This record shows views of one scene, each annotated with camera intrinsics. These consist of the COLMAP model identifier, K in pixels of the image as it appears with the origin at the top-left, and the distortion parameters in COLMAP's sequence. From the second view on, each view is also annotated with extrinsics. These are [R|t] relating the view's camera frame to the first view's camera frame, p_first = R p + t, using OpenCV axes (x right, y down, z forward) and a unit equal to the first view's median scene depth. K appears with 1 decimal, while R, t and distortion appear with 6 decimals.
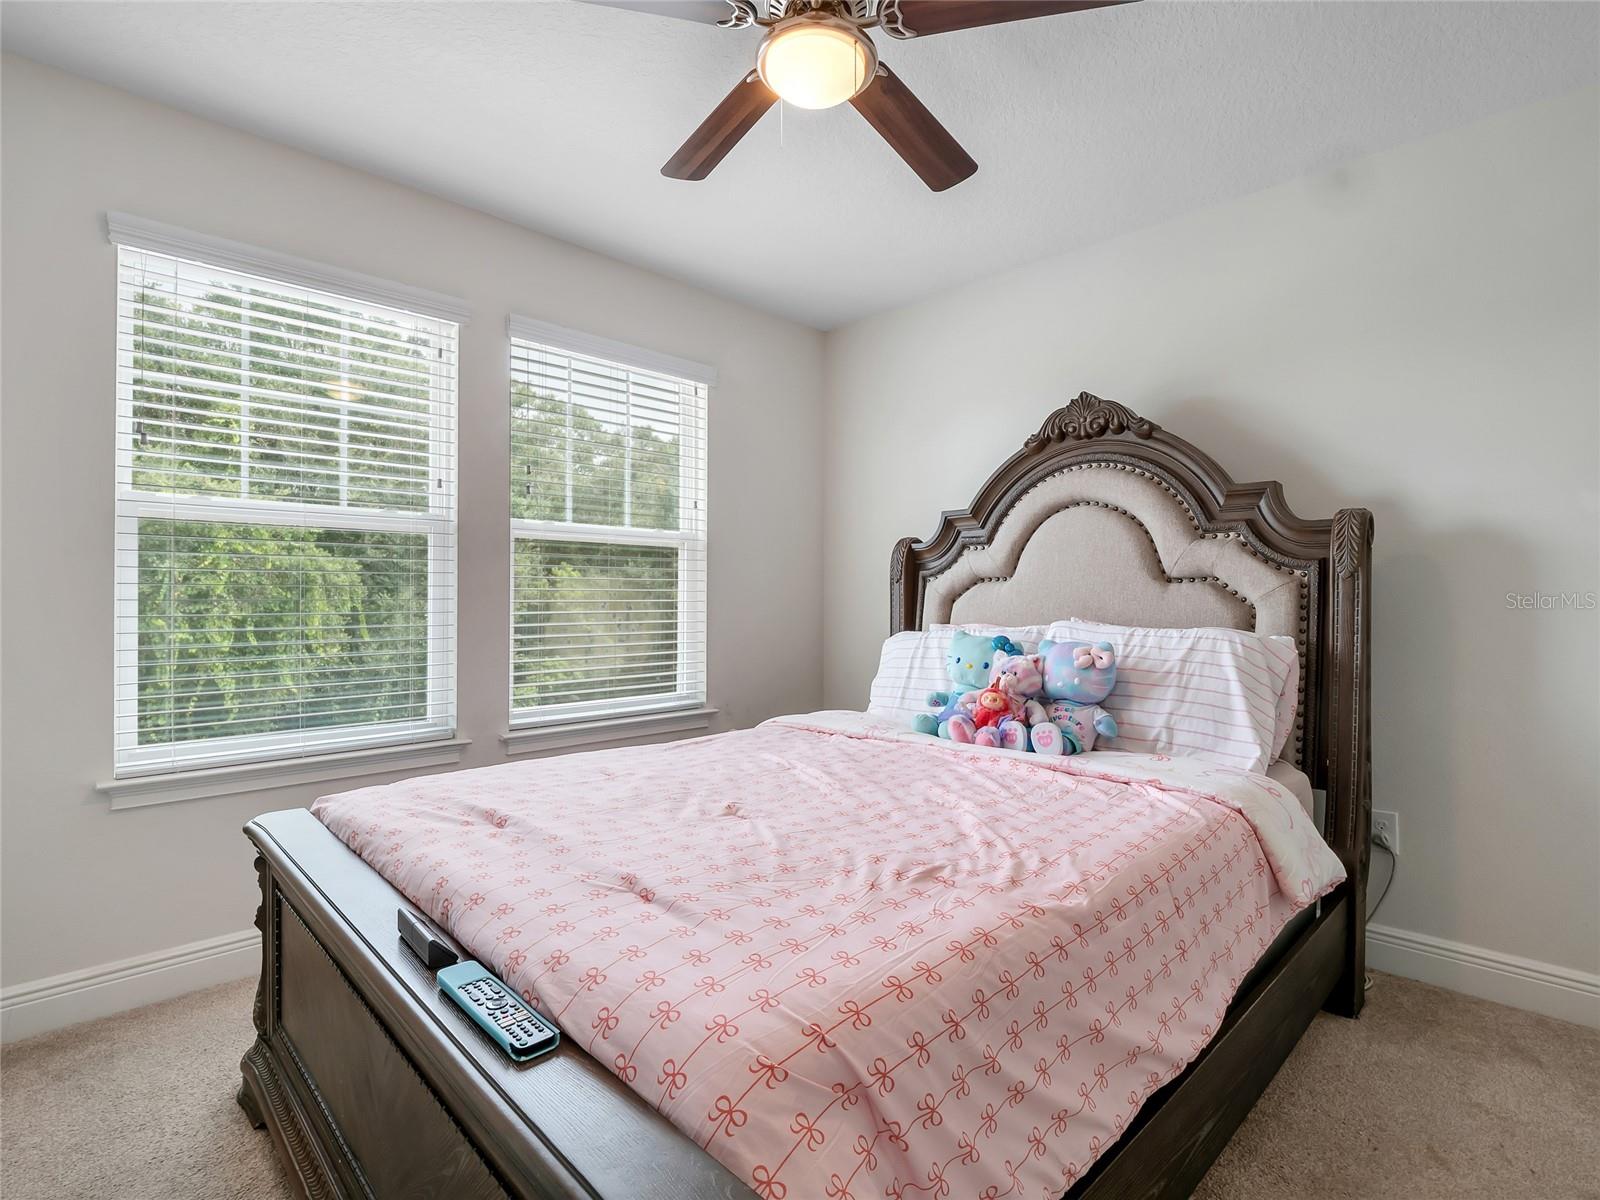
lens RADIAL K [[789.7, 0, 781.6], [0, 789.7, 608.3], [0, 0, 1]] dist [-0.006839, -0.004904]
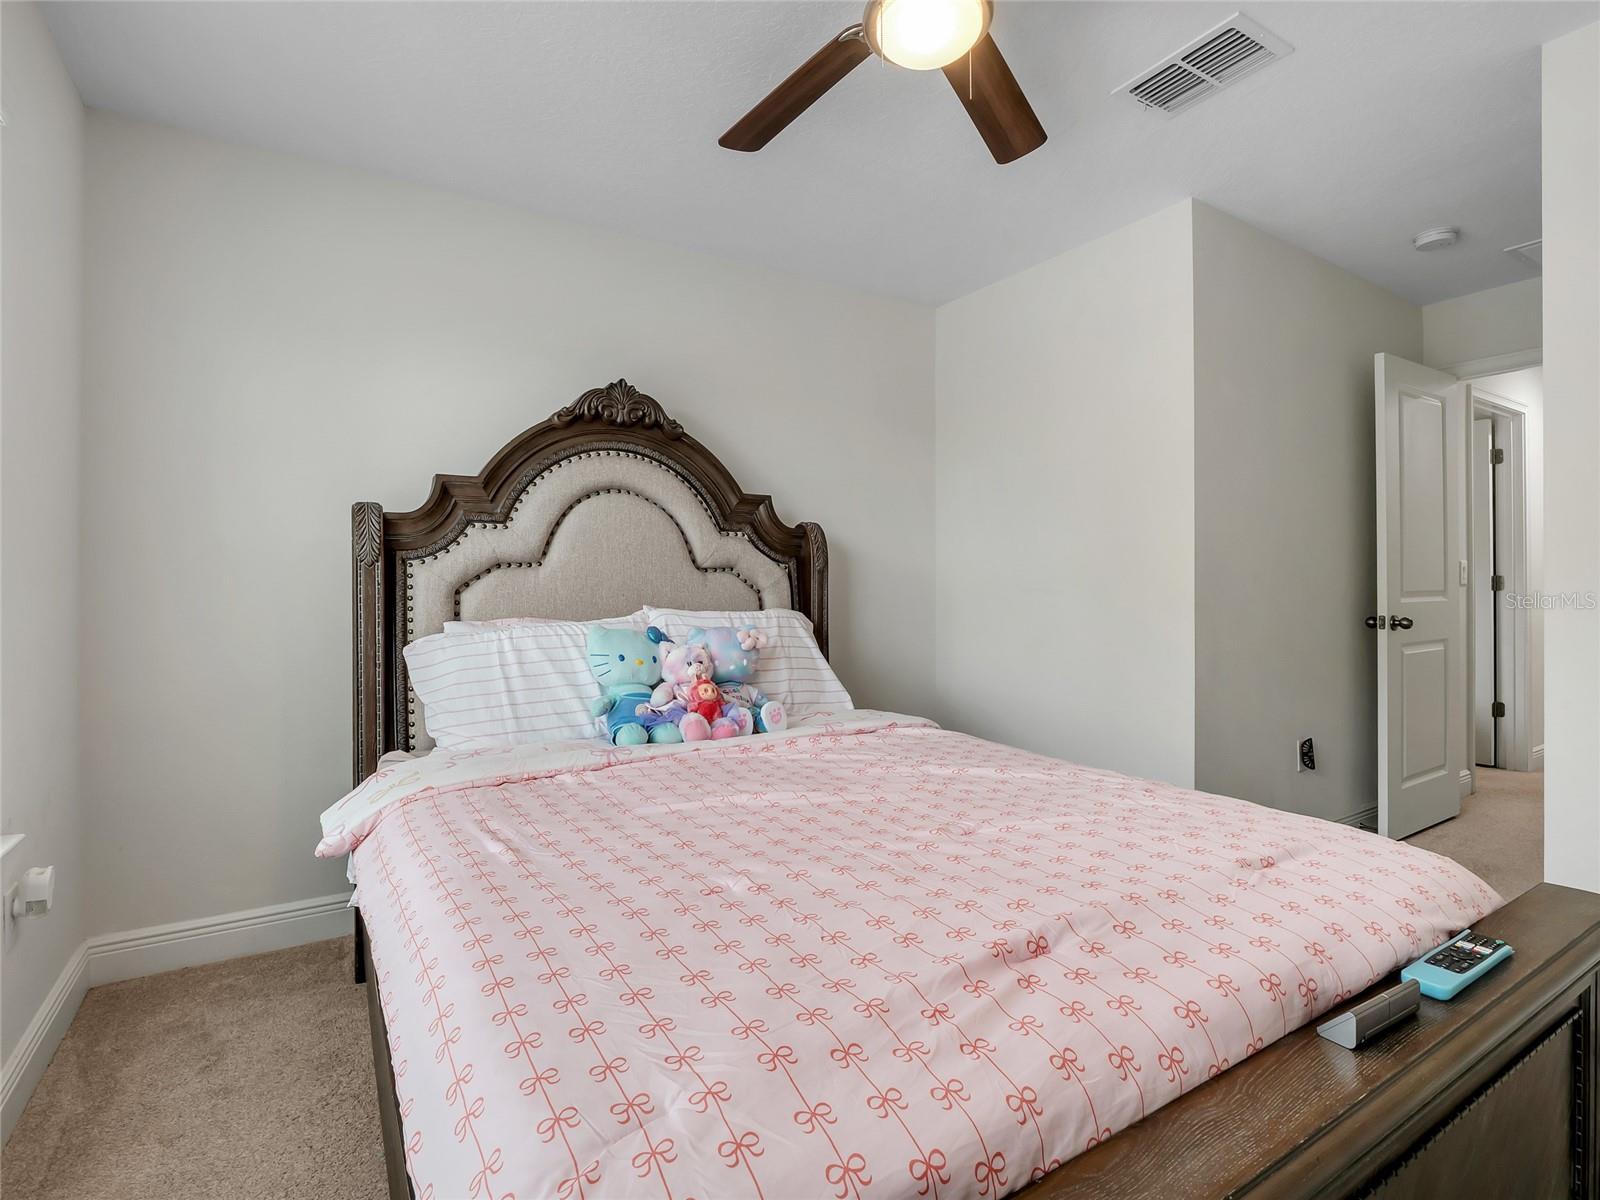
lens RADIAL K [[789.7, 0, 807.3], [0, 789.7, 589.1], [0, 0, 1]] dist [-0.006839, -0.004904]
pose [[0.190719, -0.009171, 0.981602, -0.553454], [0.020196, 0.999781, 0.005417, -0.010009], [-0.981437, 0.018792, 0.190863, 0.583936]]
